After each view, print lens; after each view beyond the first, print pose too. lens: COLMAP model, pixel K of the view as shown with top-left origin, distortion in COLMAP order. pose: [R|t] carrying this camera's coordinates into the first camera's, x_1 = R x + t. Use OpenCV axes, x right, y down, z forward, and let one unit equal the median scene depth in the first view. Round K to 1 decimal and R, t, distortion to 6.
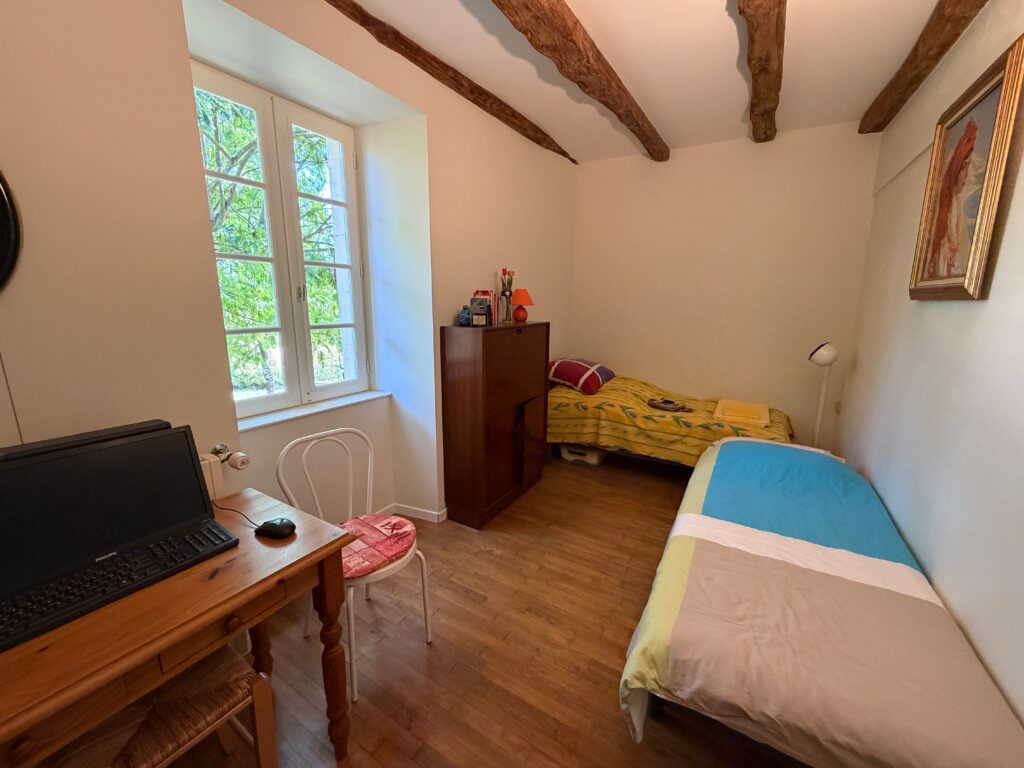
lens RADIAL K [[403.2, 0, 508.4], [0, 403.2, 378.3], [0, 0, 1]] dist [-0.011762, 0.000019]
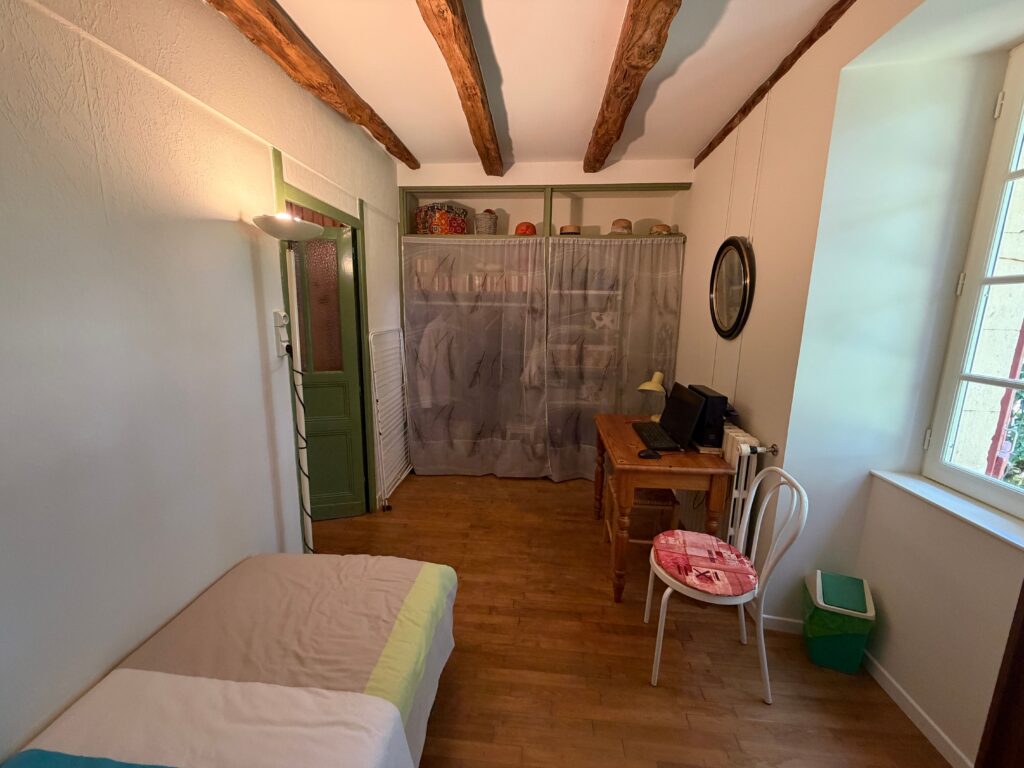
lens RADIAL K [[403.2, 0, 509.6], [0, 403.2, 384.2], [0, 0, 1]] dist [-0.011762, 0.000019]
pose [[-0.898818, 0.061231, -0.434025, 0.496681], [-0.100480, 0.935044, 0.339995, -0.310794], [0.426651, 0.349205, -0.834281, 1.456015]]
